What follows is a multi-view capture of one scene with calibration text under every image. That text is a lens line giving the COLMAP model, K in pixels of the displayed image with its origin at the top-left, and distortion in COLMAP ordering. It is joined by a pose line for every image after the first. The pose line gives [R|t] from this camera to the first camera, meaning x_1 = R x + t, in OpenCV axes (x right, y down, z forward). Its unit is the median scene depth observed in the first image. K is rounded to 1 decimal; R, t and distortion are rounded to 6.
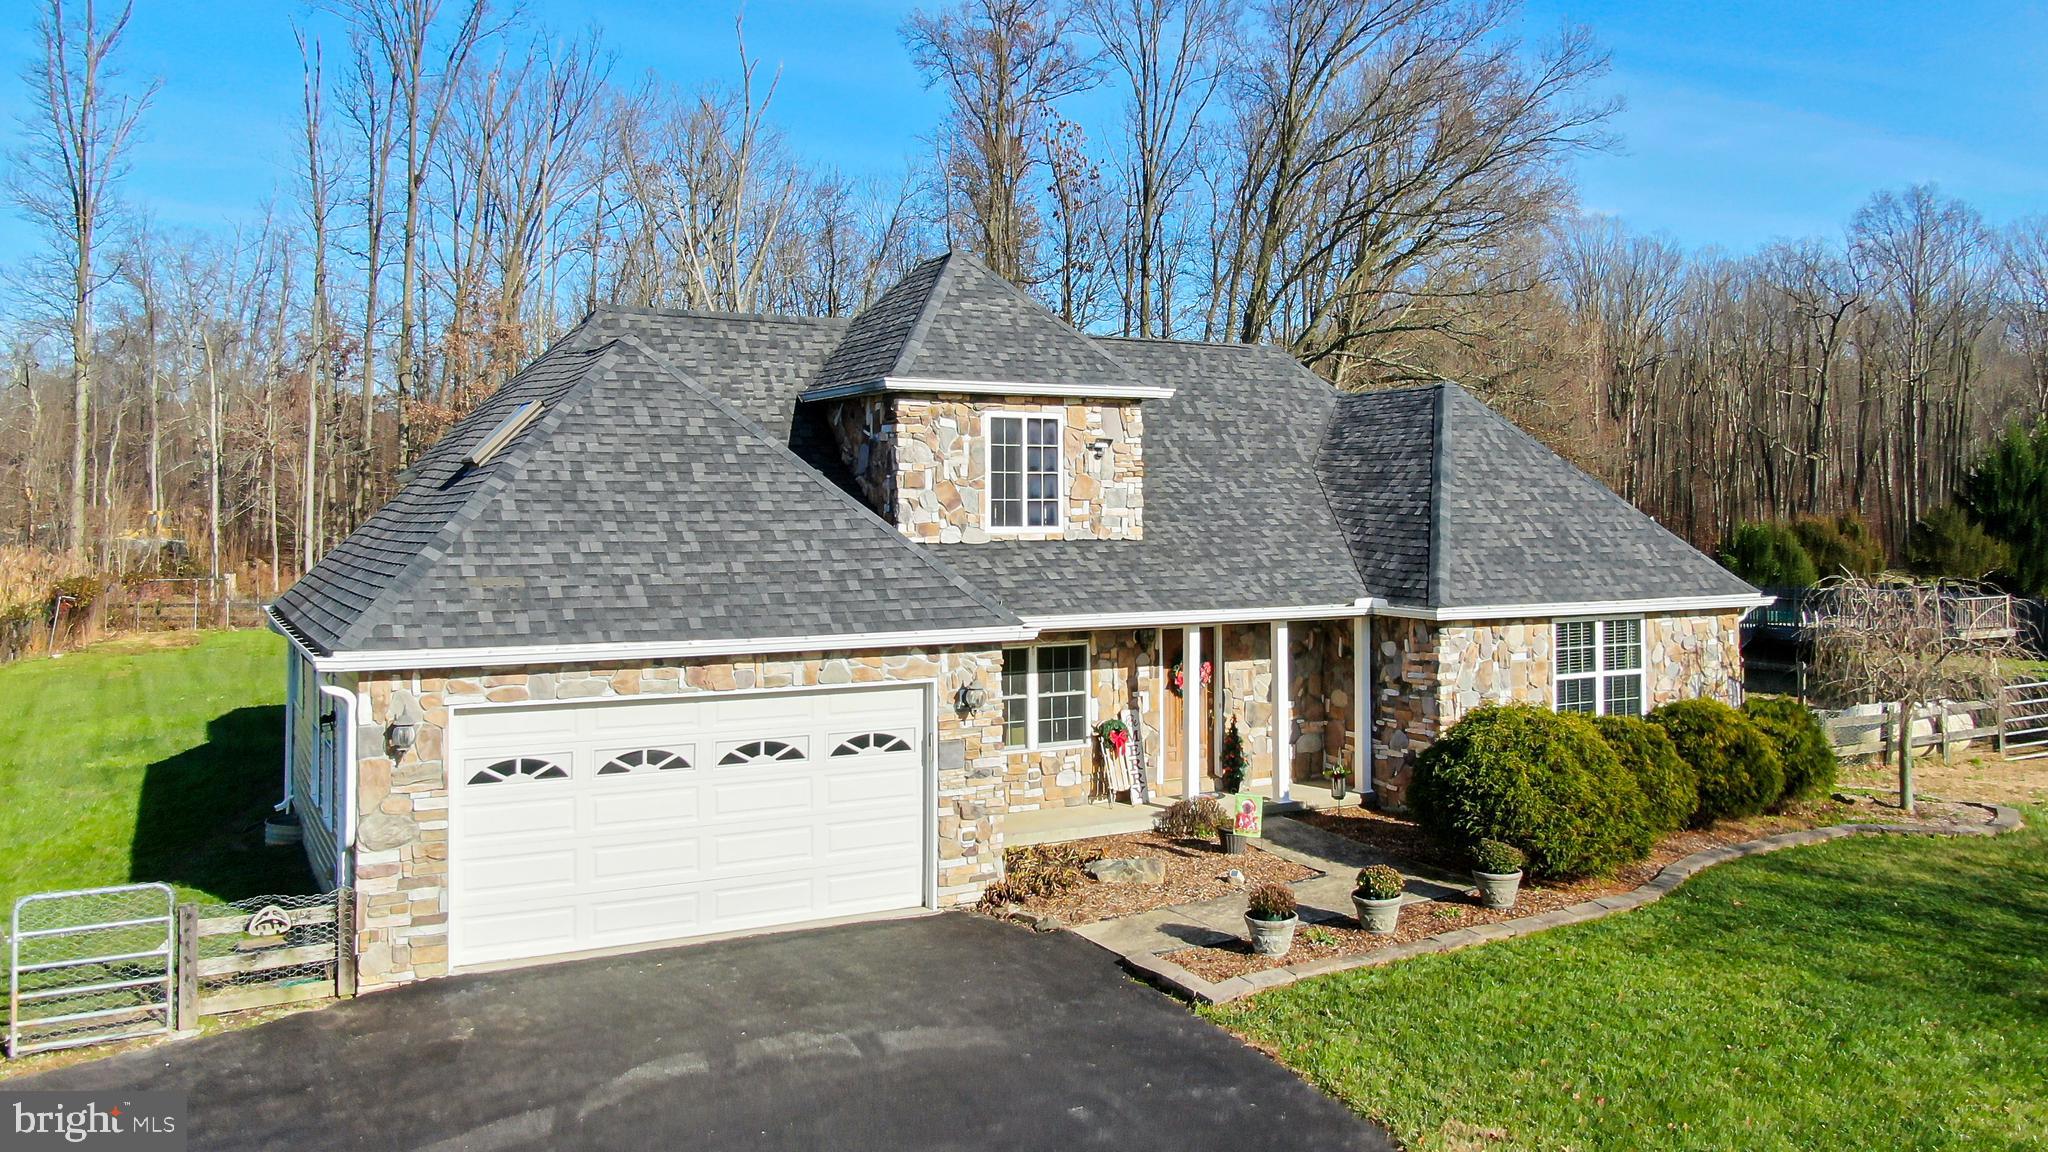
lens RADIAL K [[1561.4, 0, 1026.7], [0, 1561.4, 464.5], [0, 0, 1]] dist [-0.023083, 0.004459]
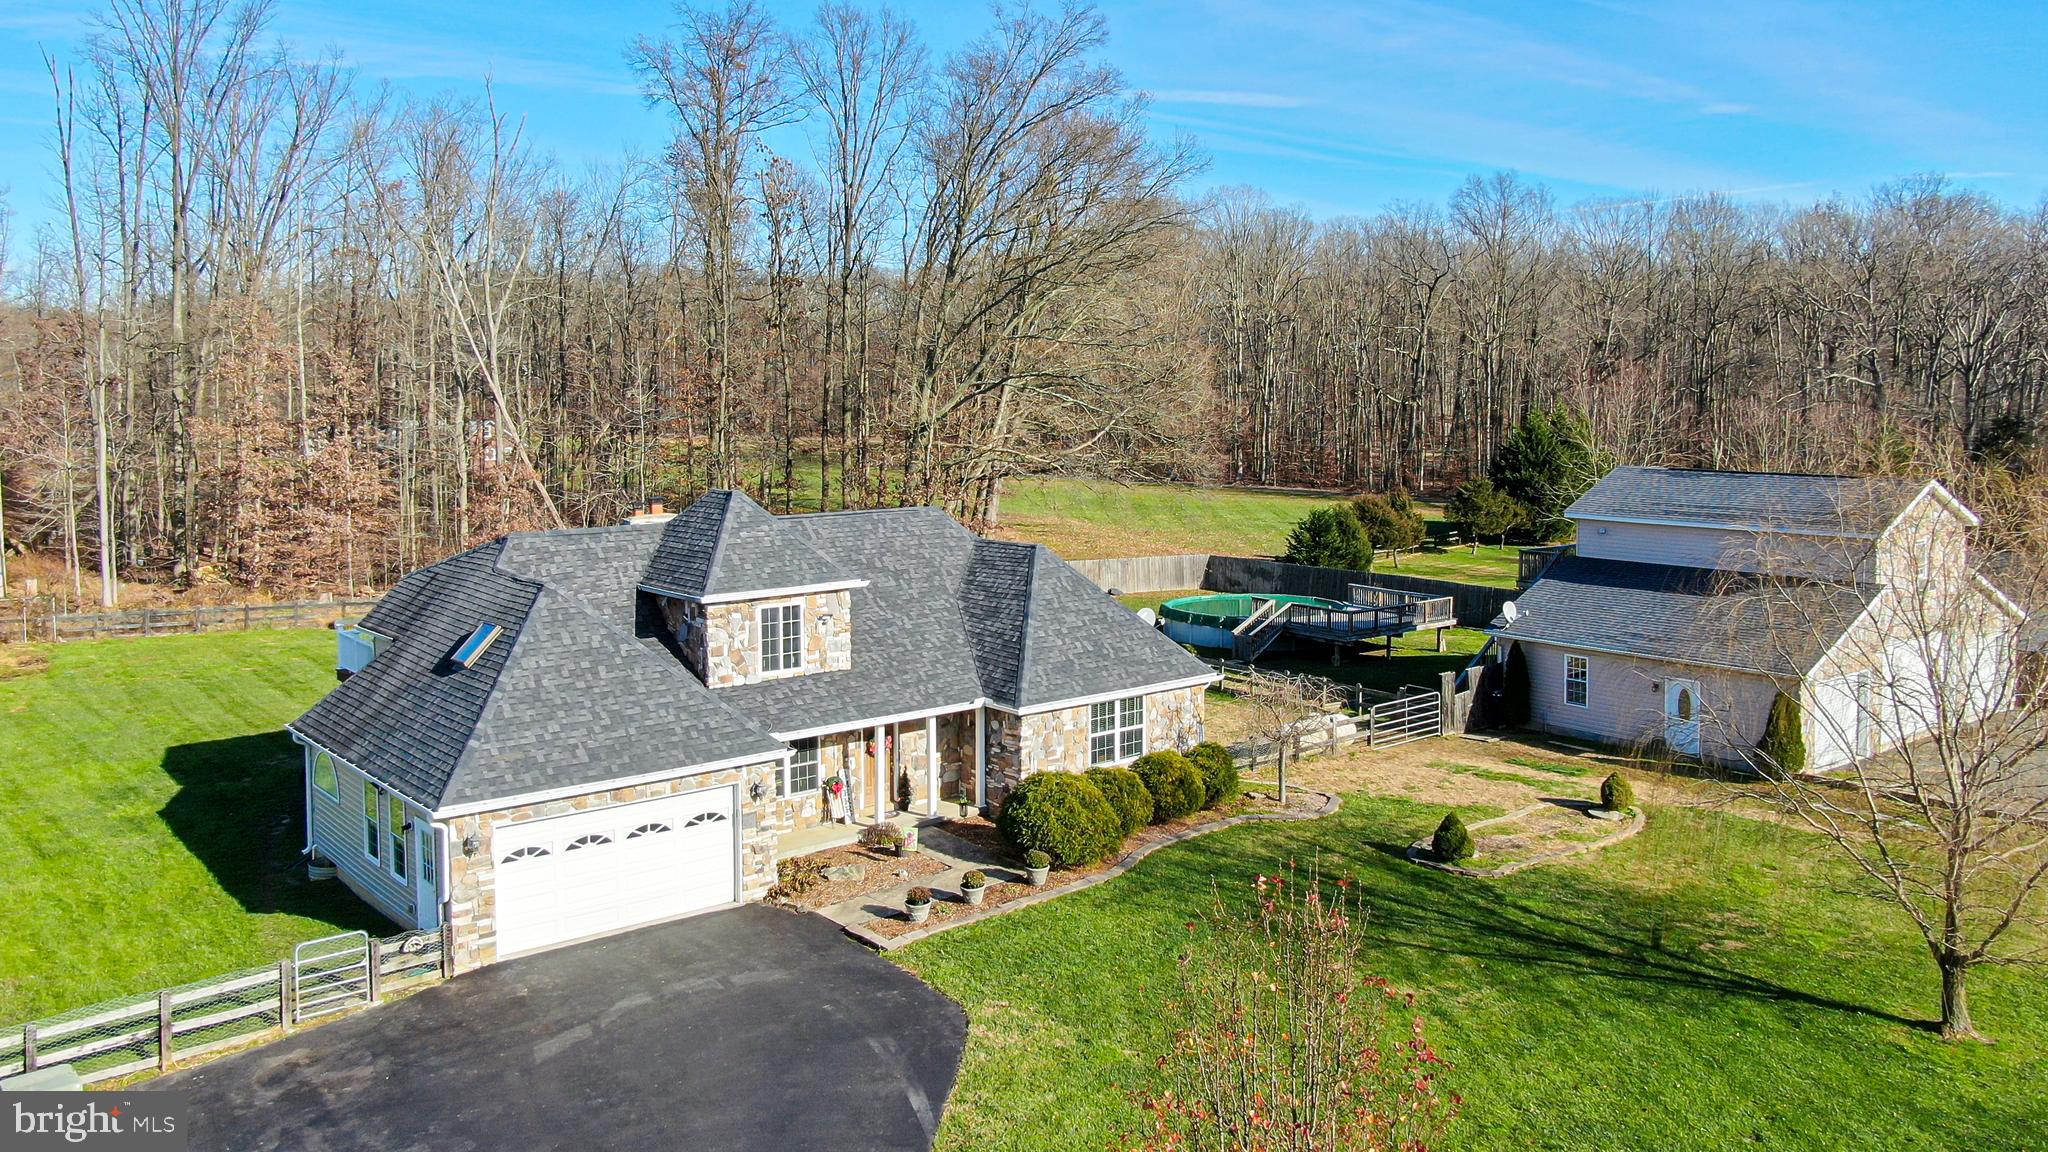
lens RADIAL K [[1572.0, 0, 1037.8], [0, 1572.0, 474.1], [0, 0, 1]] dist [-0.025605, 0.010598]
pose [[0.980467, -0.012187, 0.196305, -0.062181], [-0.005178, 0.996133, 0.087707, -0.332707], [-0.196615, -0.087010, 0.976612, -0.727339]]
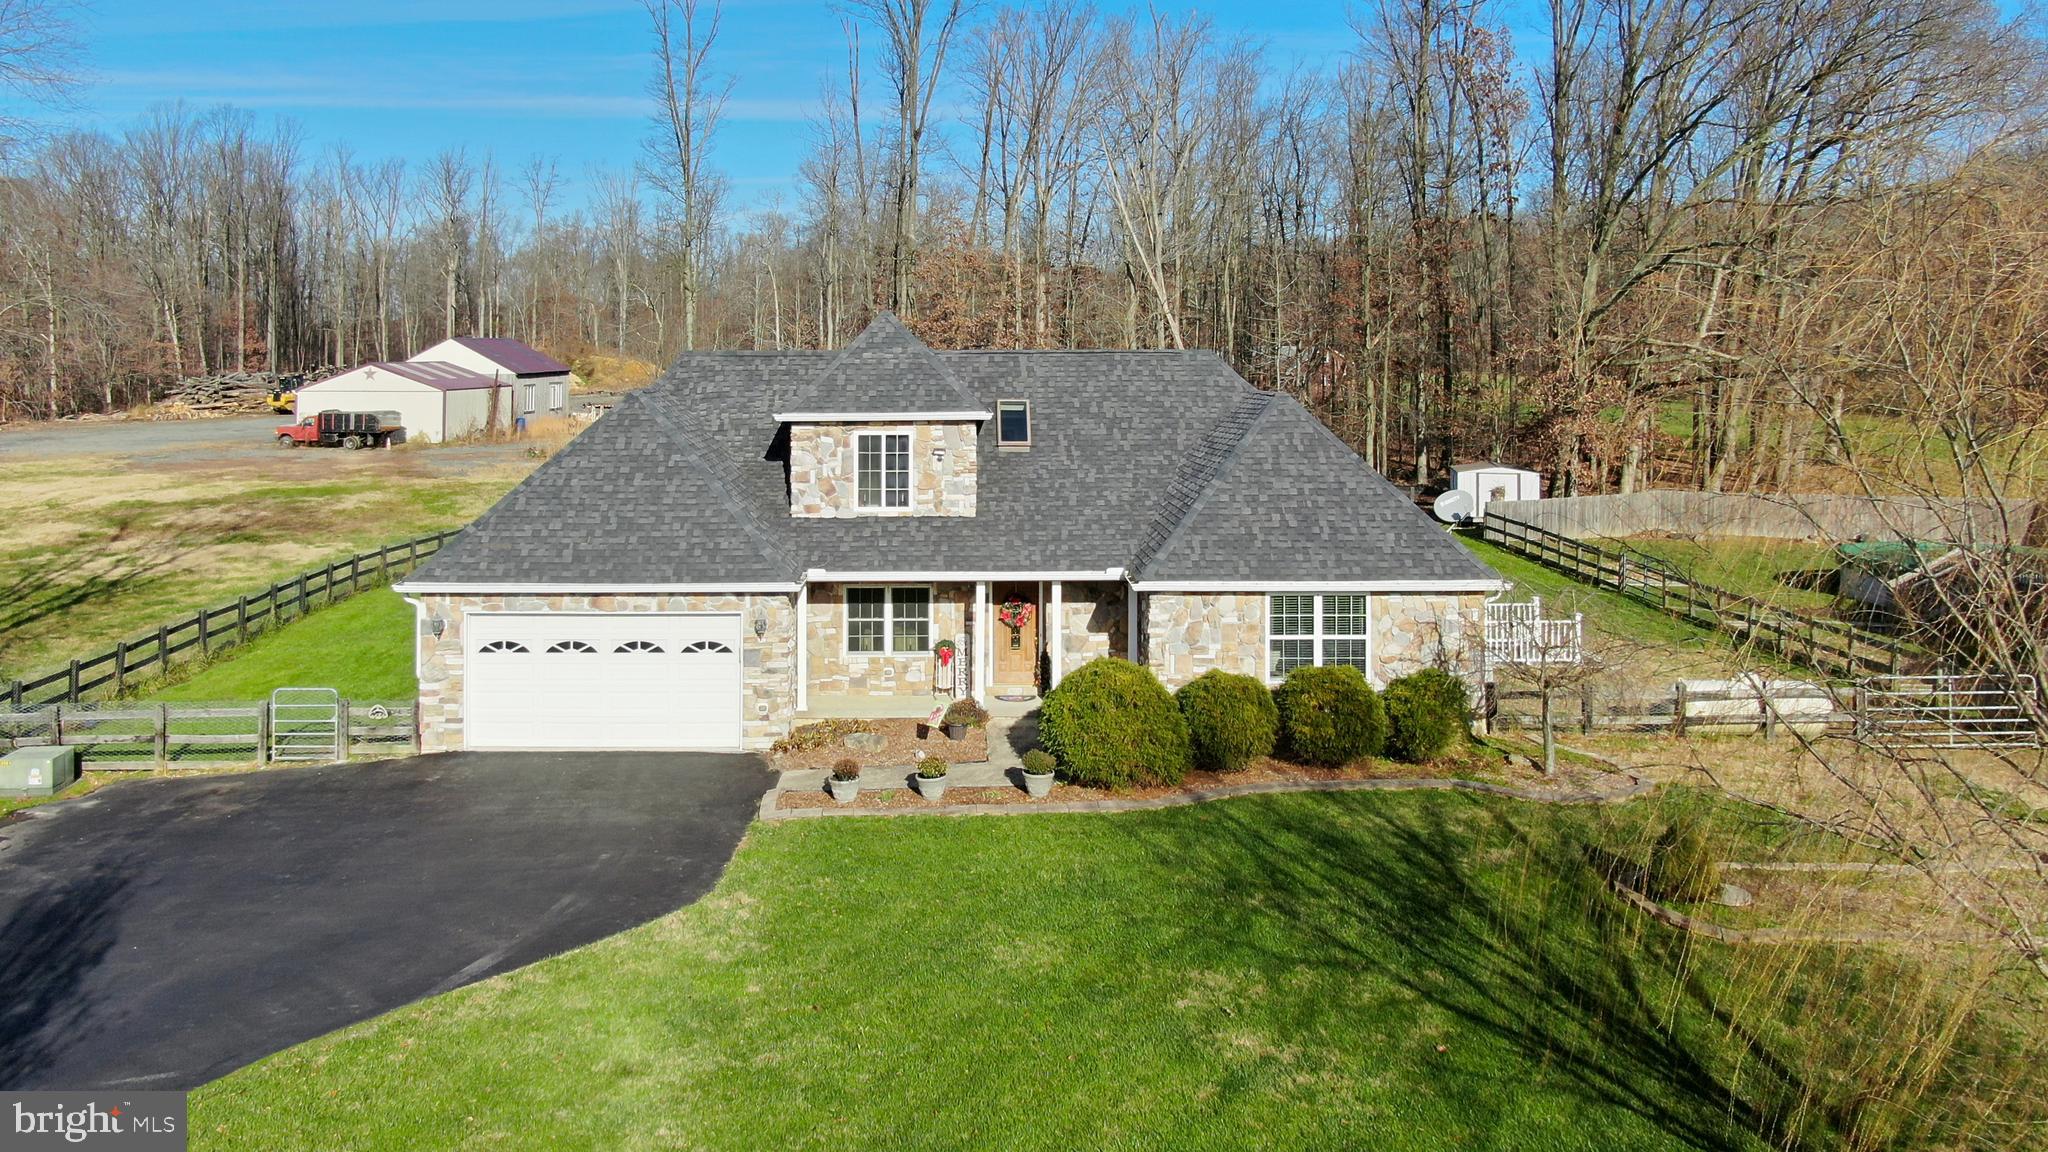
lens RADIAL K [[1546.0, 0, 942.8], [0, 1546.0, 336.1], [0, 0, 1]] dist [-0.009315, -0.004677]
pose [[0.873487, -0.004186, -0.486829, 0.792823], [0.016251, 0.999657, 0.020561, -0.158295], [0.486576, -0.025871, 0.873255, -0.274731]]
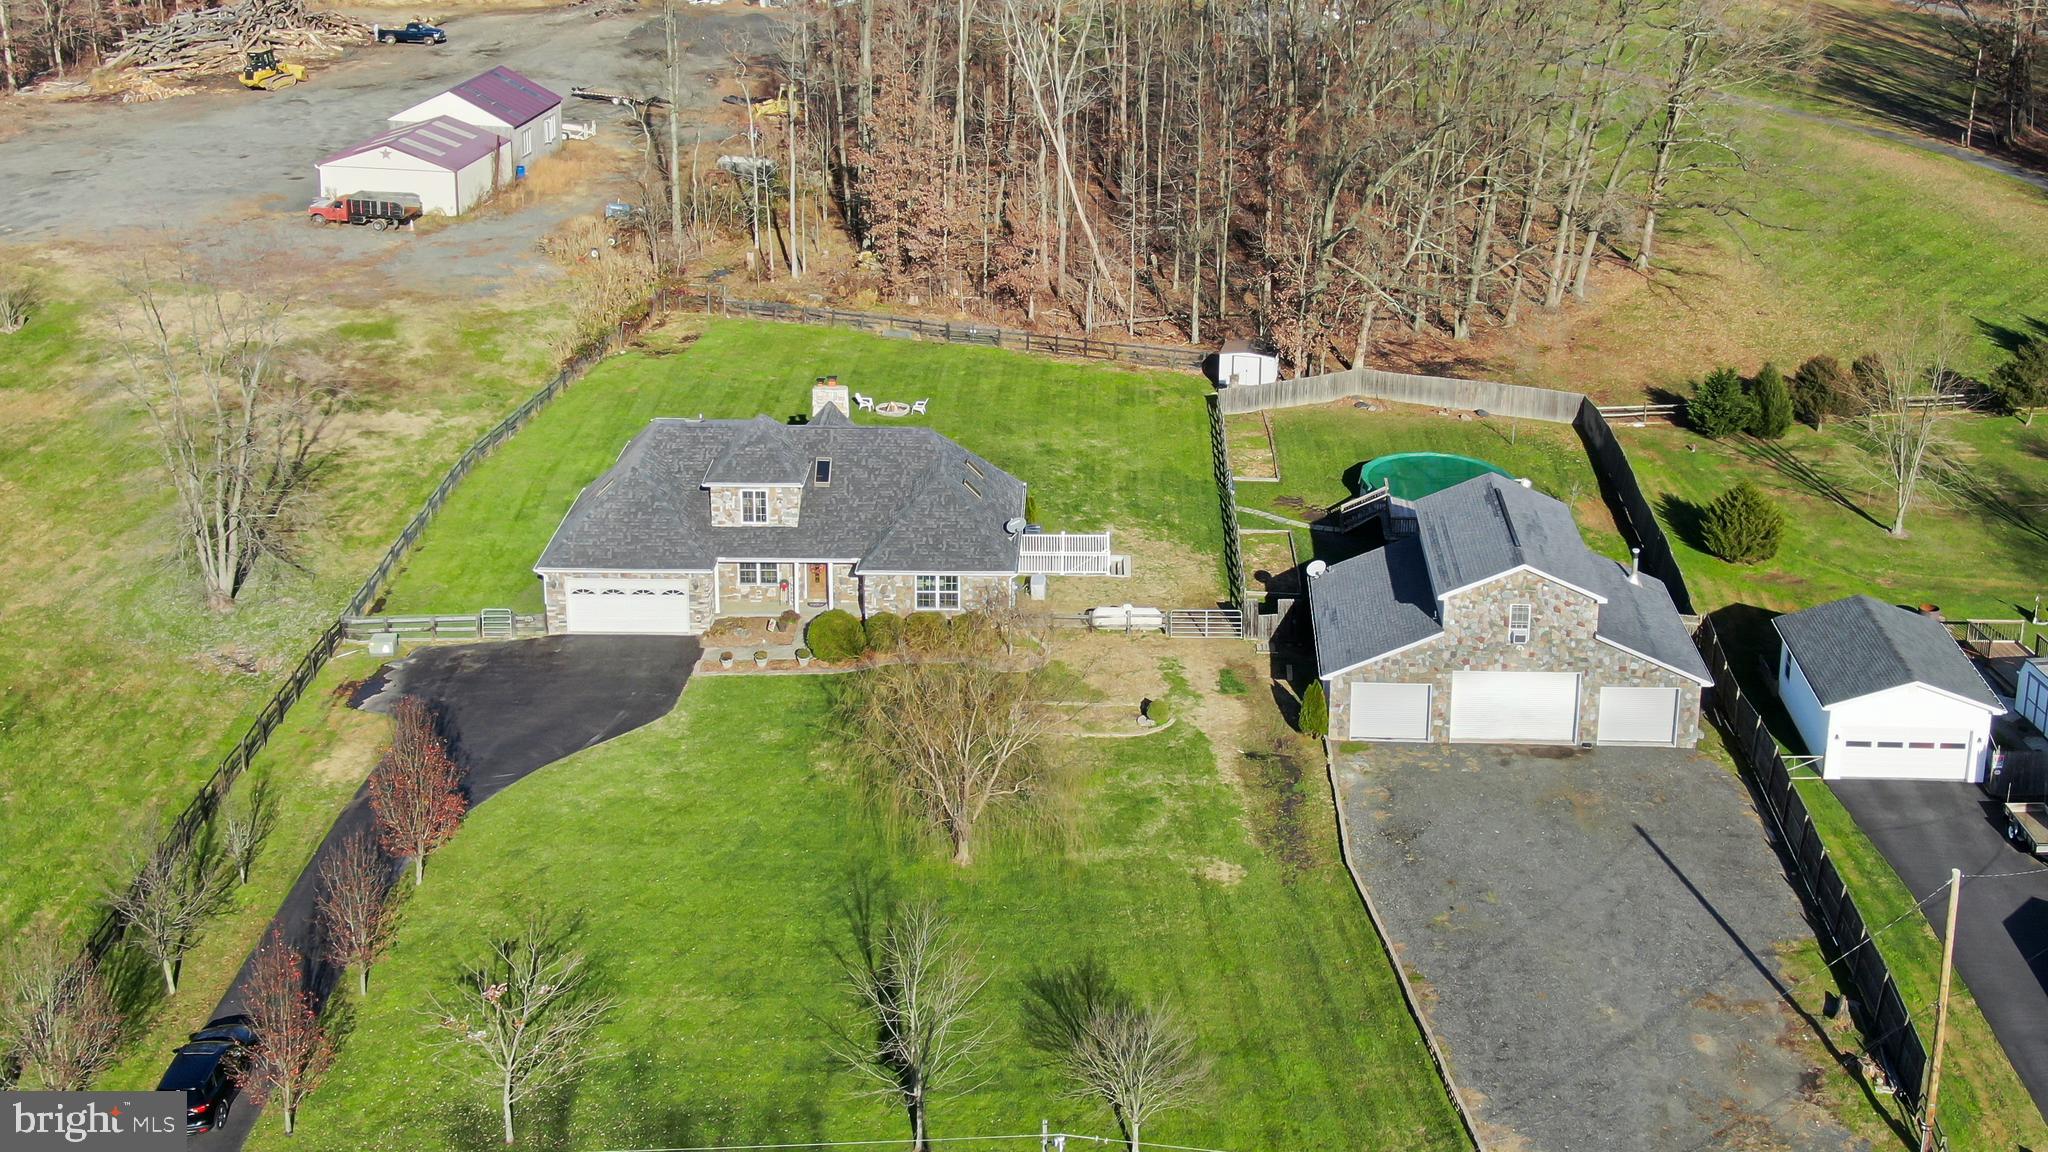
lens RADIAL K [[2306.3, 0, 1272.2], [0, 2306.3, 328.3], [0, 0, 1]] dist [0.033674, -0.034939]
pose [[0.904630, 0.157945, -0.395852, 2.914357], [-0.025919, 0.947466, 0.318806, -1.972496], [0.425410, -0.278141, 0.861199, -2.675878]]
